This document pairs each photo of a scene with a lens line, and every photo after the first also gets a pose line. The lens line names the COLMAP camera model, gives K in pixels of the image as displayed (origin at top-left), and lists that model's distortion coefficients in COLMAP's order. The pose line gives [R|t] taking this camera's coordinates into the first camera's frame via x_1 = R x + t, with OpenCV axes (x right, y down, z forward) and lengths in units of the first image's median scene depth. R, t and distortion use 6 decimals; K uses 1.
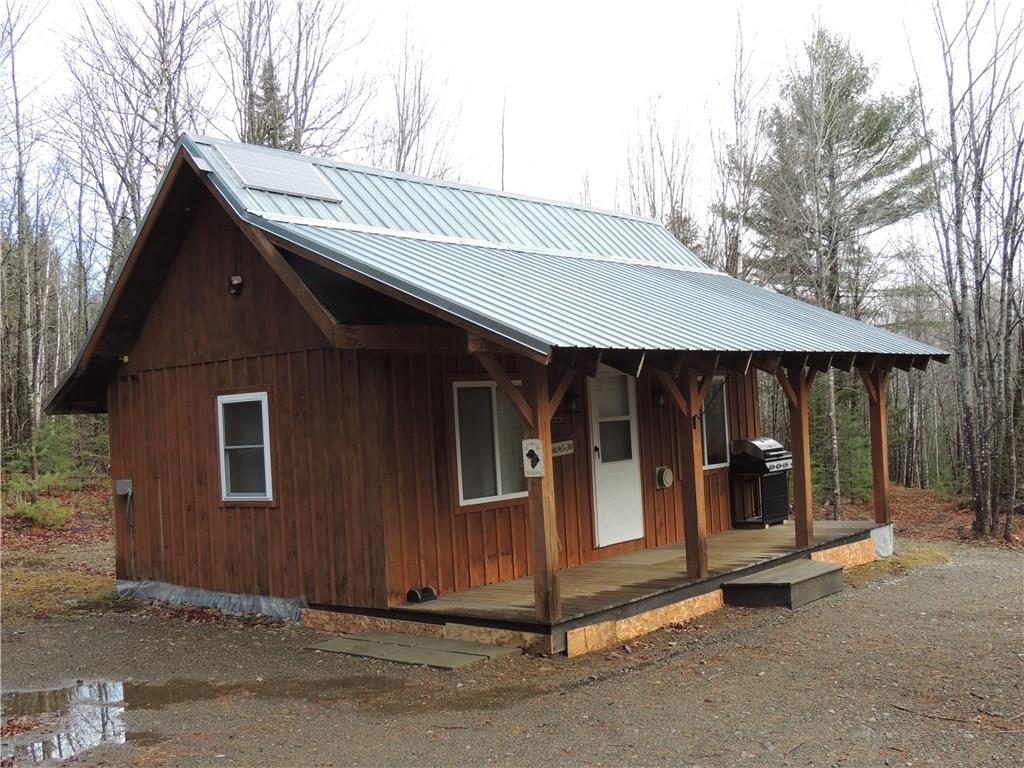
lens RADIAL K [[1168.4, 0, 520.7], [0, 1168.4, 387.9], [0, 0, 1]] dist [-0.061868, 0.000000]
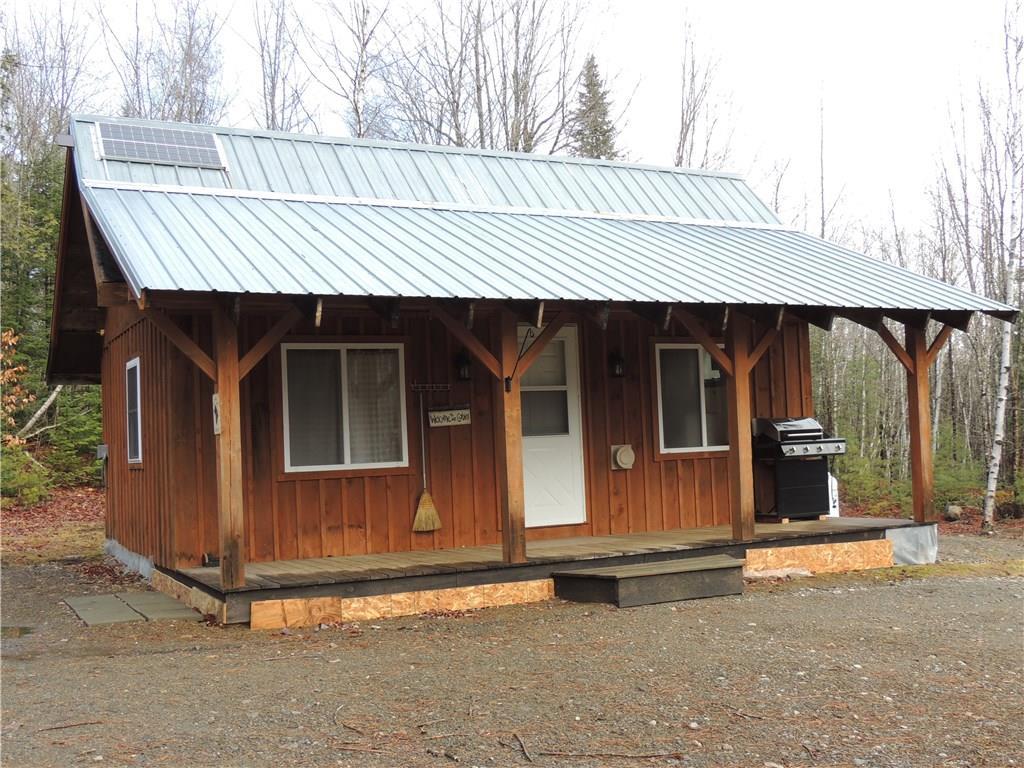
lens RADIAL K [[1168.4, 0, 514.0], [0, 1168.4, 381.9], [0, 0, 1]] dist [-0.061868, 0.000000]
pose [[0.913176, -0.003608, -0.407550, 0.492856], [-0.000774, 0.999944, -0.010587, 0.035528], [0.407565, 0.009983, 0.913122, 0.193508]]
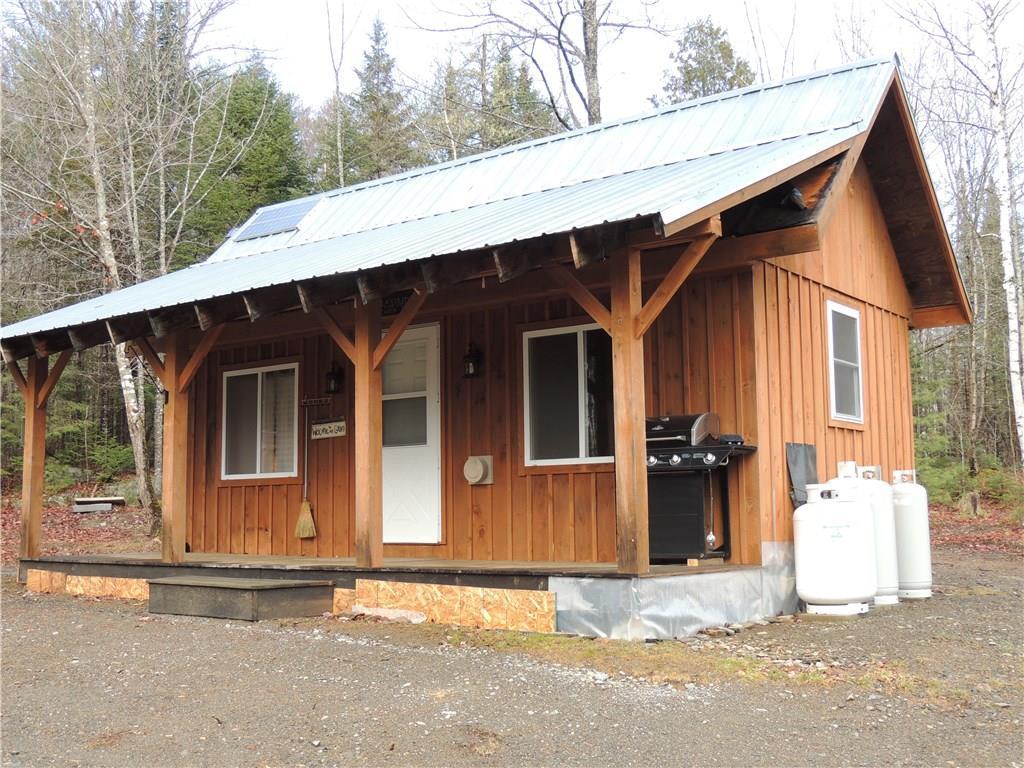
lens RADIAL K [[1168.4, 0, 514.7], [0, 1168.4, 380.5], [0, 0, 1]] dist [-0.061868, 0.000000]
pose [[0.023573, -0.060110, -0.997913, 1.065251], [0.032982, 0.997694, -0.059318, 0.078305], [0.999178, -0.031515, 0.025501, 1.217304]]
